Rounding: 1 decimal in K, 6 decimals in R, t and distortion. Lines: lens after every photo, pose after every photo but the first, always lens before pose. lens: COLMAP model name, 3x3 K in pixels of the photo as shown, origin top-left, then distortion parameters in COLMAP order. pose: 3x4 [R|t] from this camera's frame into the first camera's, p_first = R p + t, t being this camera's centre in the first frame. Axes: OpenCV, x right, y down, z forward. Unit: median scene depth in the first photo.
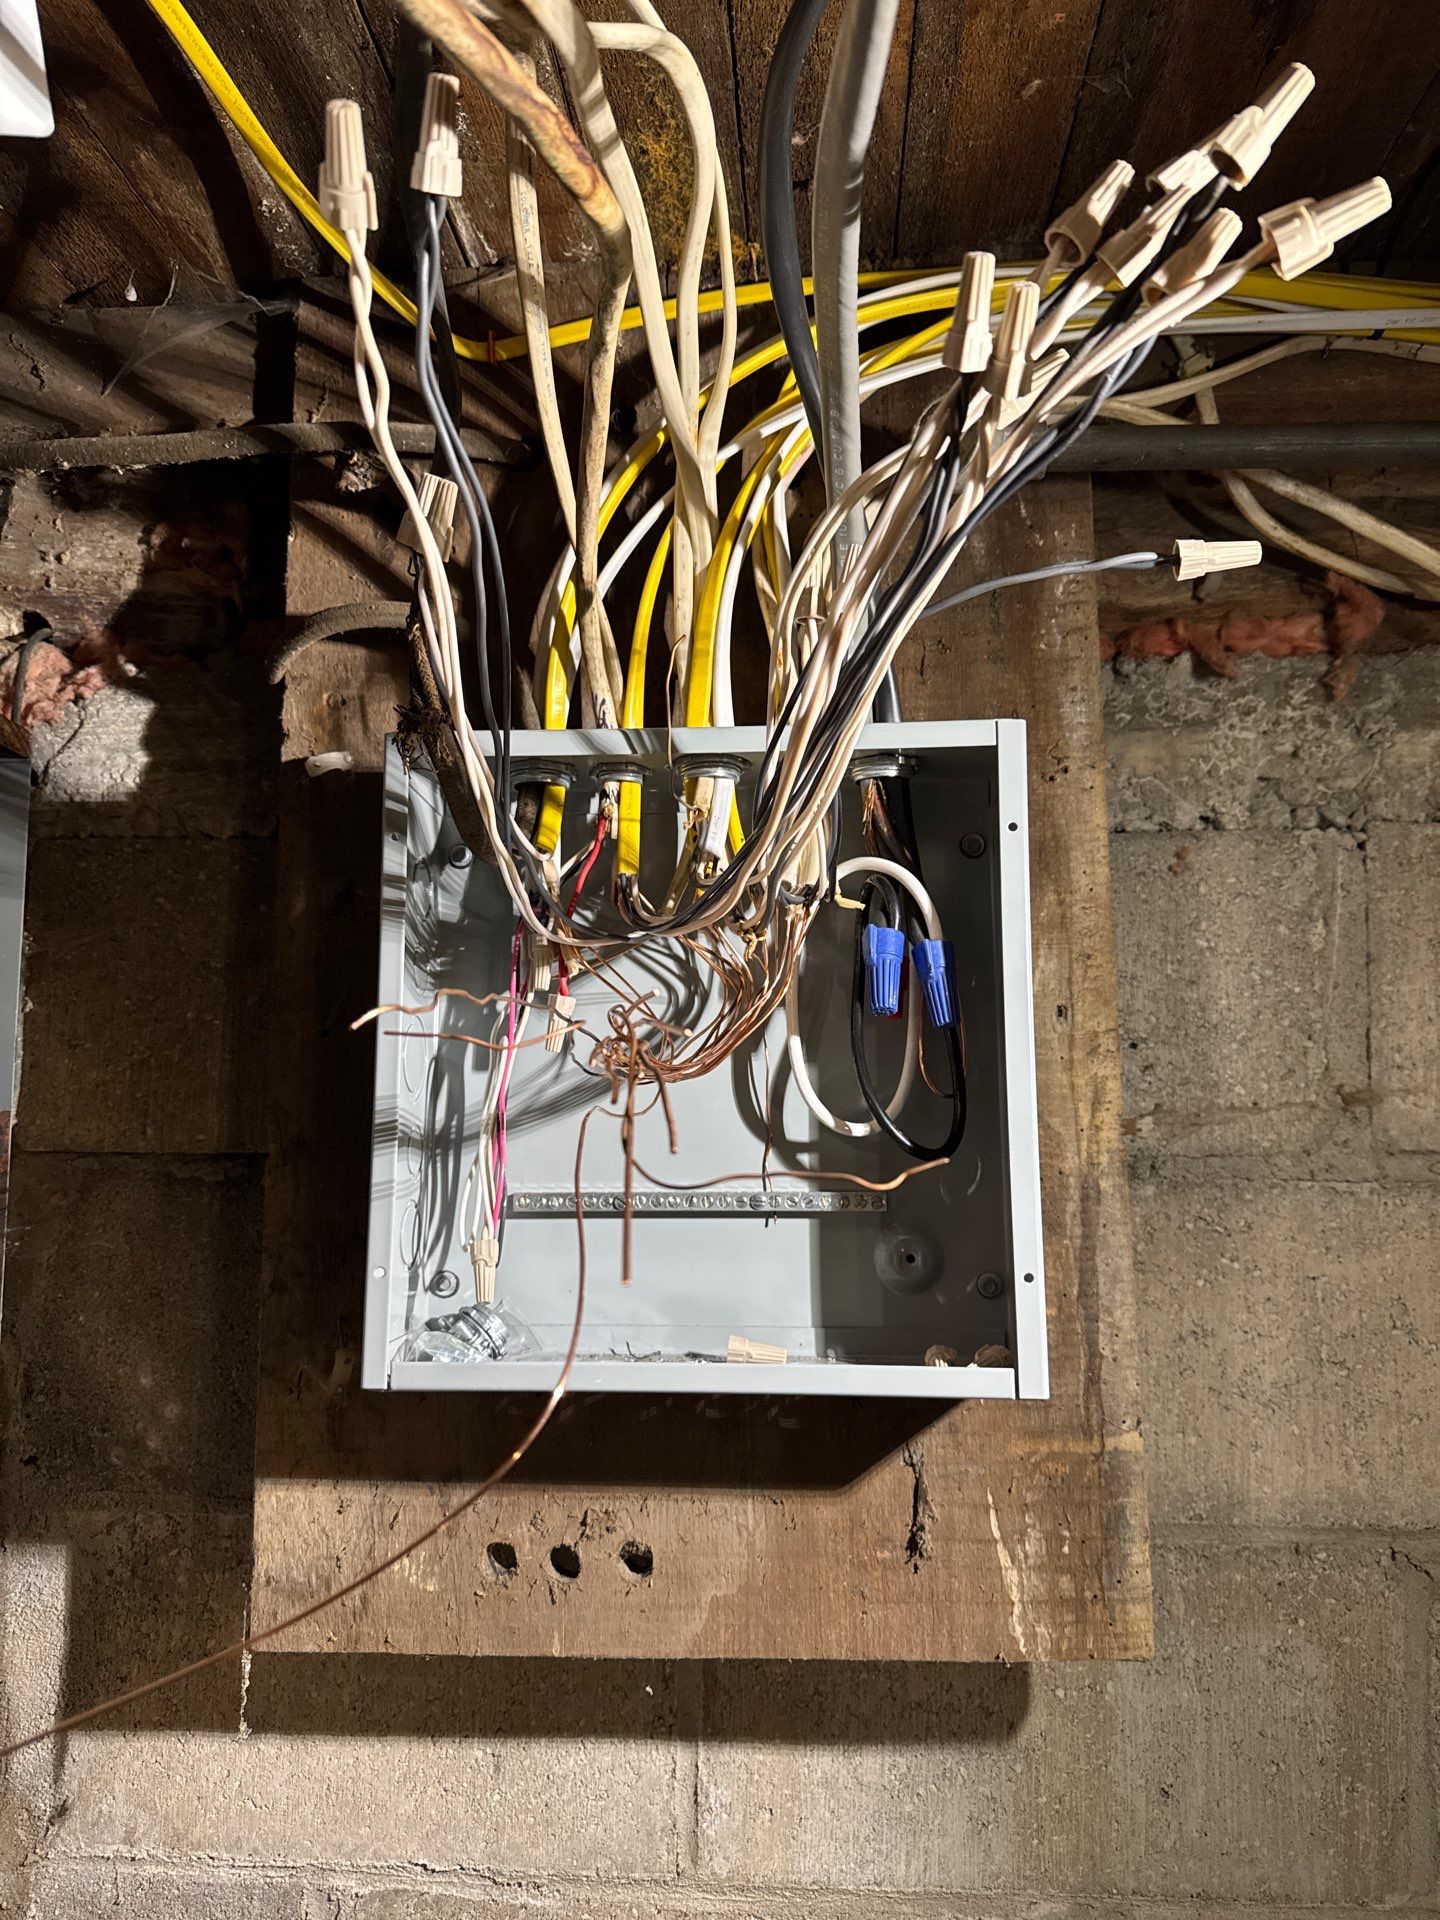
lens RADIAL K [[1329.1, 0, 728.6], [0, 1329.1, 960.3], [0, 0, 1]] dist [-0.029523, -0.004408]
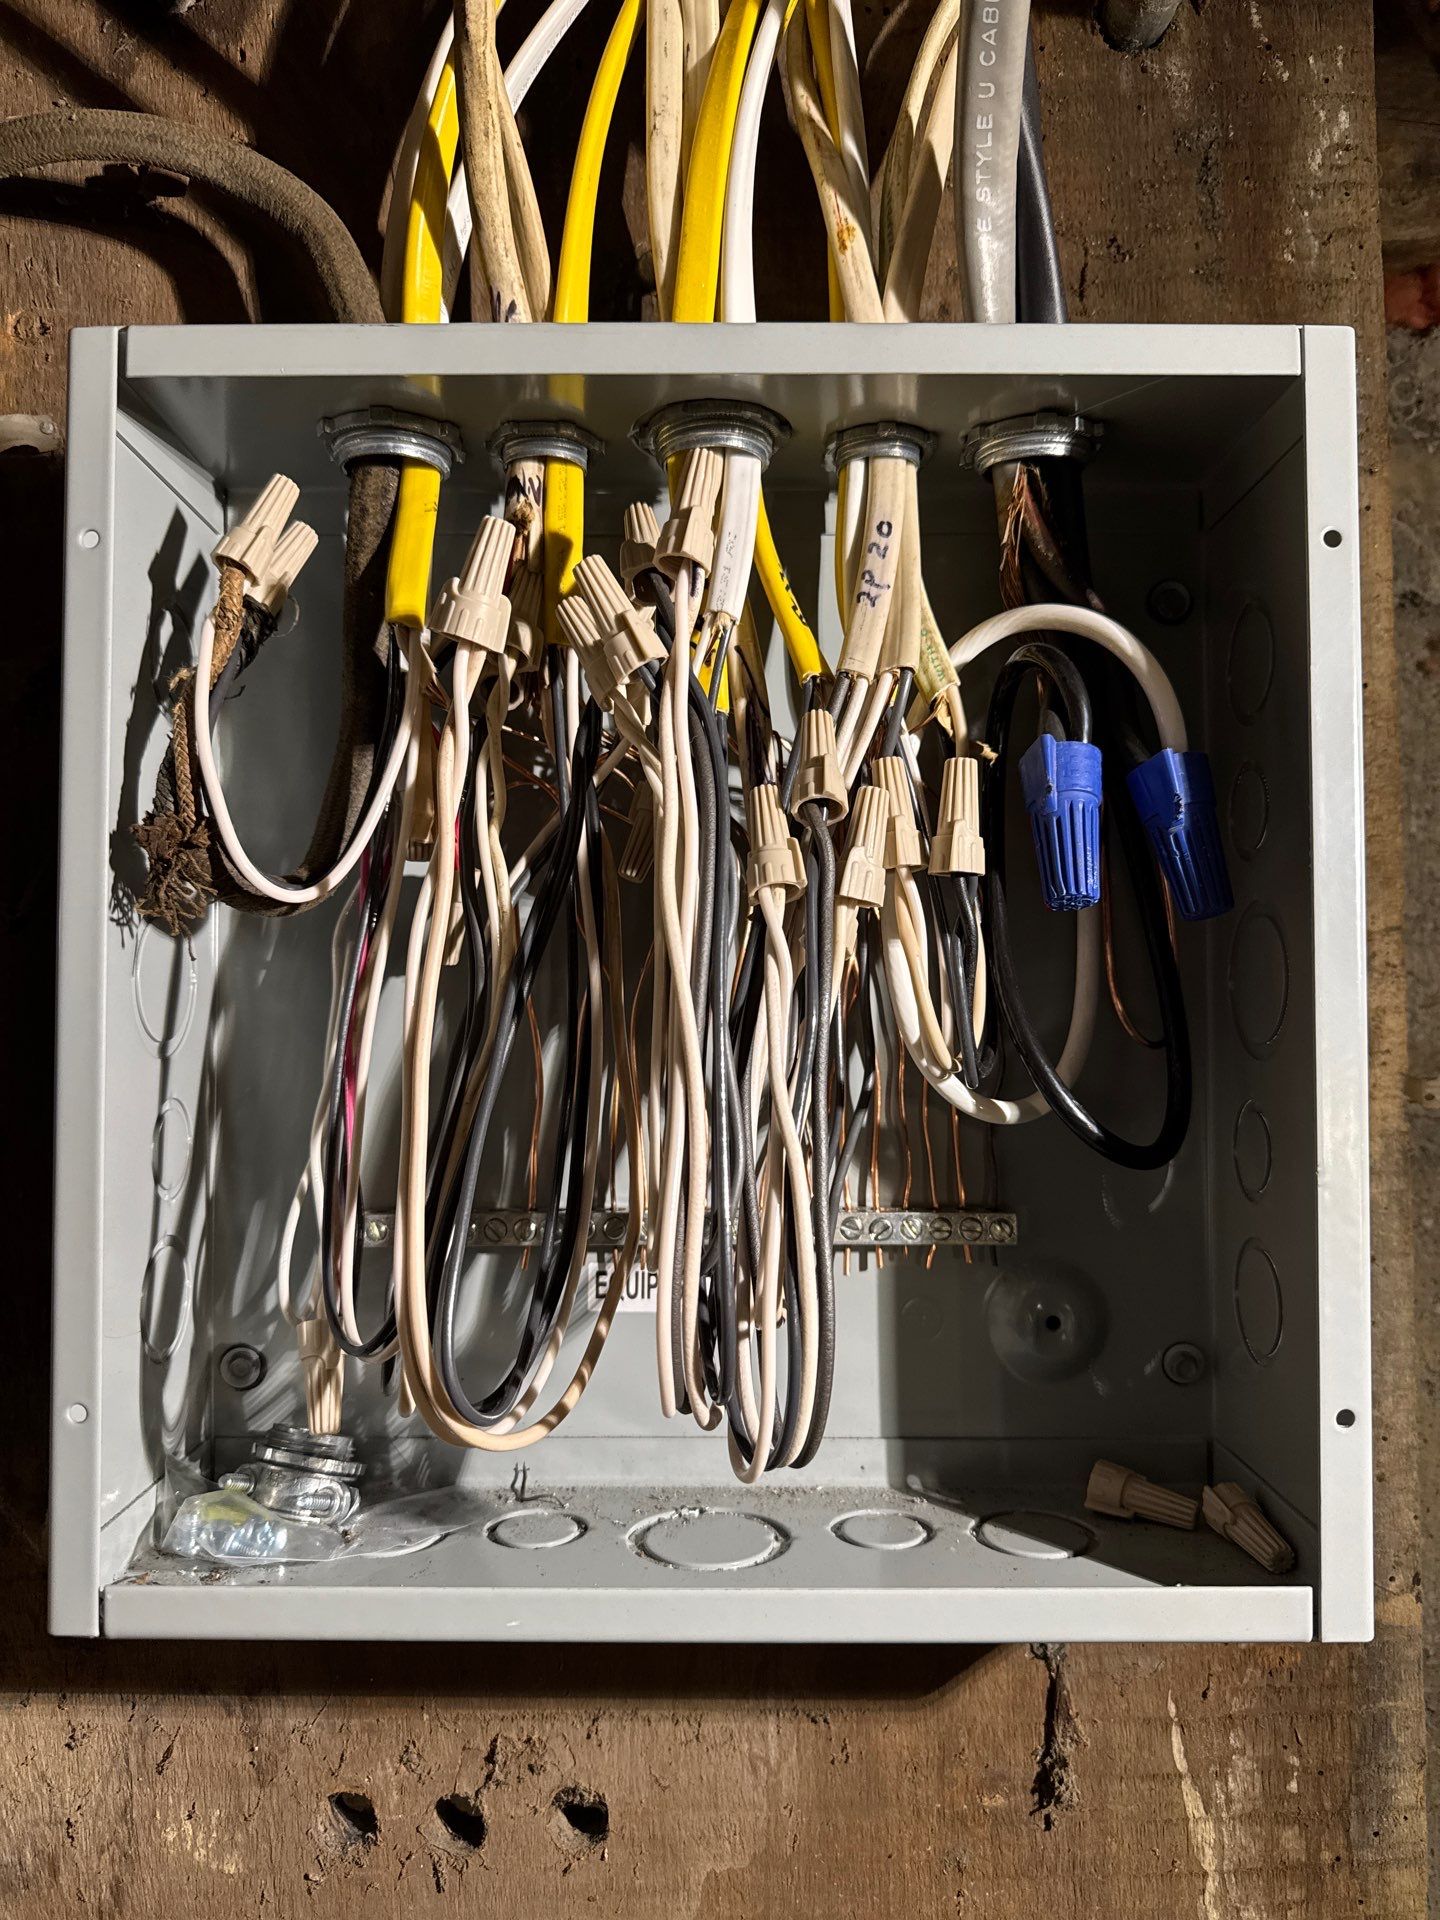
lens RADIAL K [[1329.1, 0, 728.6], [0, 1329.1, 960.3], [0, 0, 1]] dist [-0.029523, -0.004408]
pose [[0.998030, 0.003263, 0.062646, -0.041306], [-0.010161, 0.993868, 0.110109, 0.005469], [-0.061903, -0.110529, 0.991943, 0.452555]]
